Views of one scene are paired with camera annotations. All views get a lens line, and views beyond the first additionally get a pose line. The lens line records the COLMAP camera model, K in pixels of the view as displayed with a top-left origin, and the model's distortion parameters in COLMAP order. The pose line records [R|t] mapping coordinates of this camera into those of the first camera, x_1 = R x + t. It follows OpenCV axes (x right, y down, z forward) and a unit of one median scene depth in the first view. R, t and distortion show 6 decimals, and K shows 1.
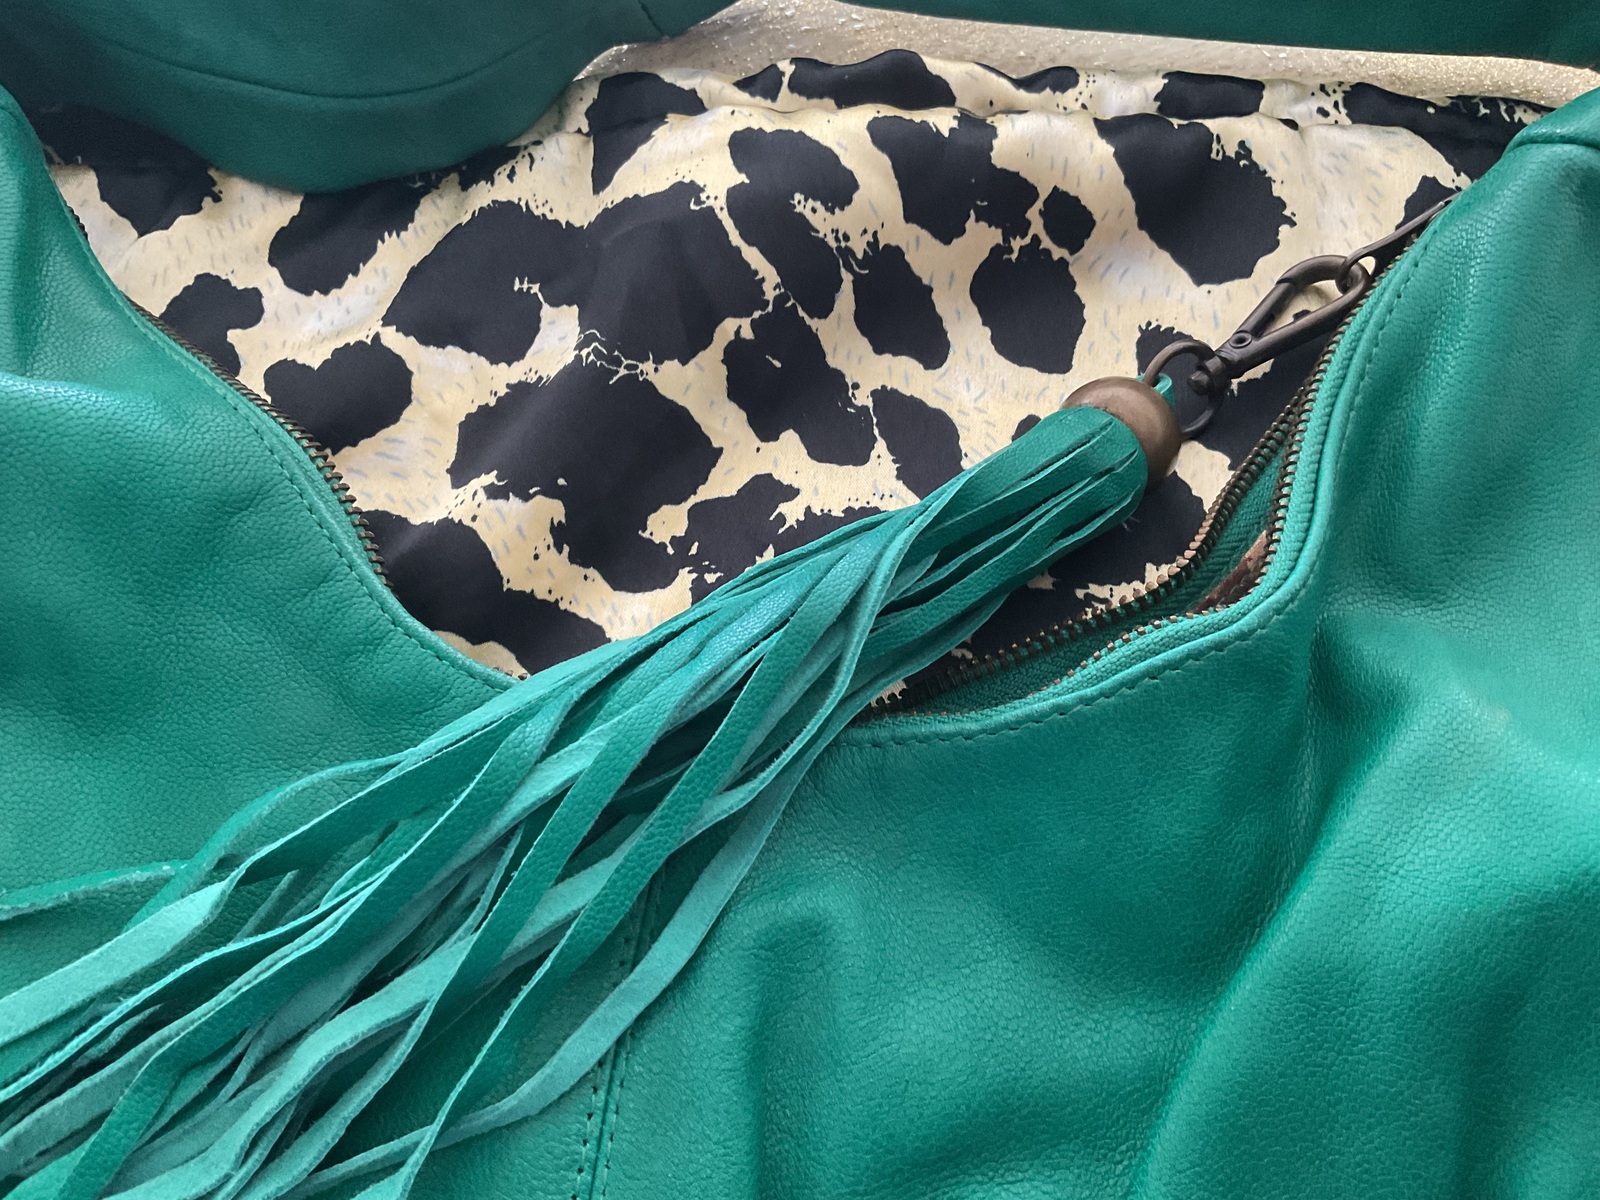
lens RADIAL K [[1339.8, 0, 800.0], [0, 1339.8, 600.0], [0, 0, 1]] dist [0.118960, -0.251844]
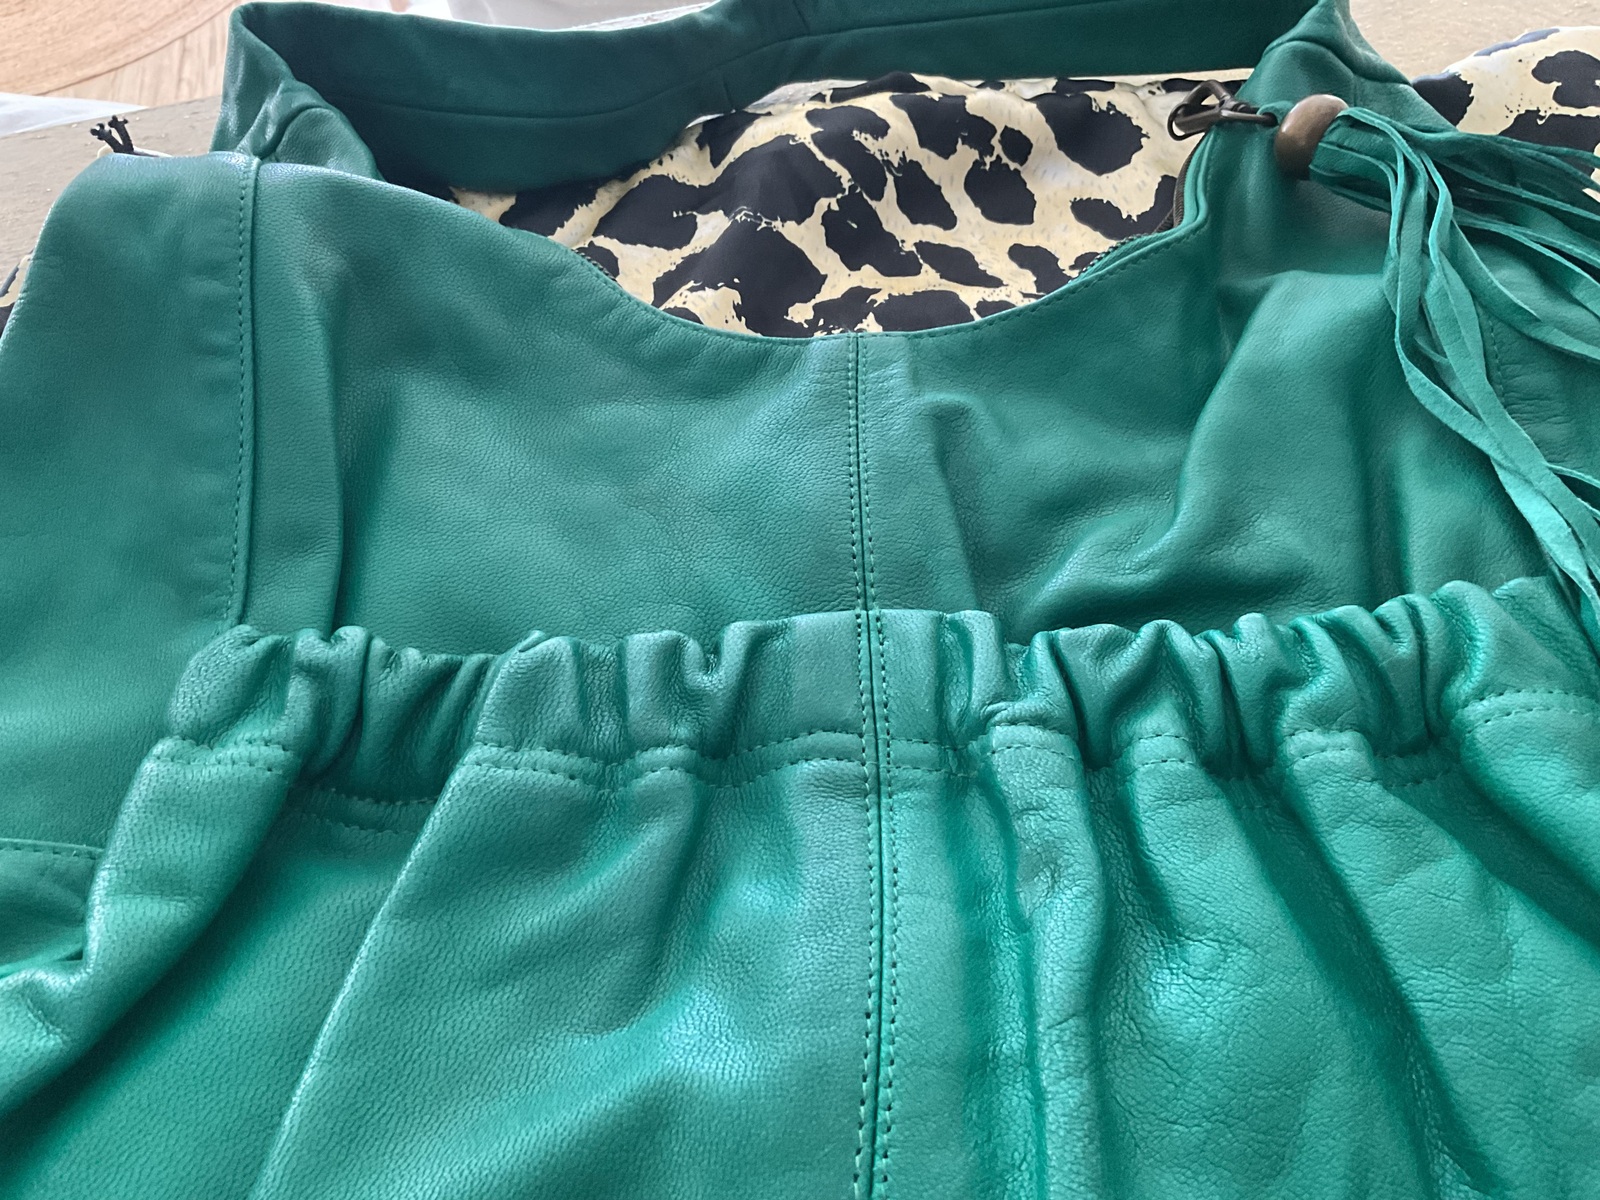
lens RADIAL K [[1339.8, 0, 800.0], [0, 1339.8, 600.0], [0, 0, 1]] dist [0.118960, -0.251844]
pose [[0.989605, -0.091497, 0.110955, -0.294274], [0.121408, 0.945063, -0.303506, 0.708611], [-0.077090, 0.313822, 0.946347, -0.358616]]
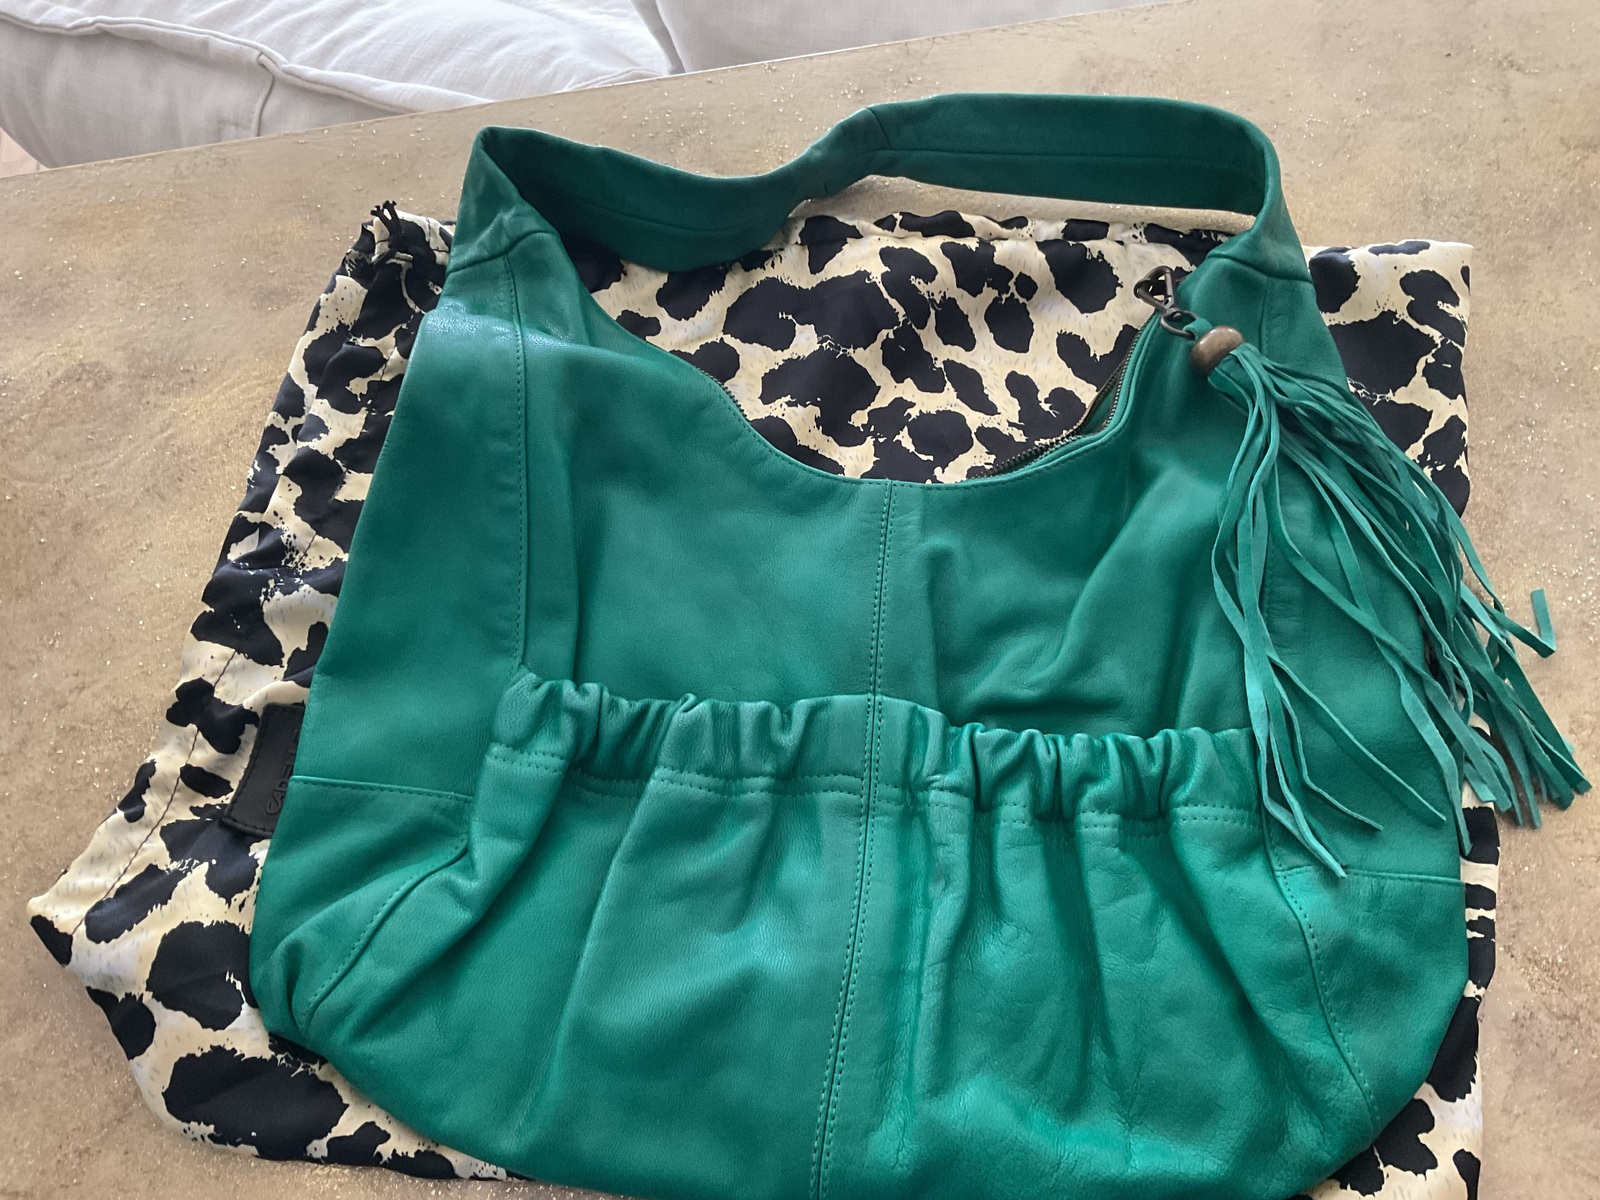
lens RADIAL K [[1339.8, 0, 800.0], [0, 1339.8, 600.0], [0, 0, 1]] dist [0.118960, -0.251844]
pose [[0.996717, -0.019034, 0.078689, -0.378329], [0.019769, 0.999768, -0.008573, 0.266279], [-0.078508, 0.010100, 0.996862, -1.261254]]
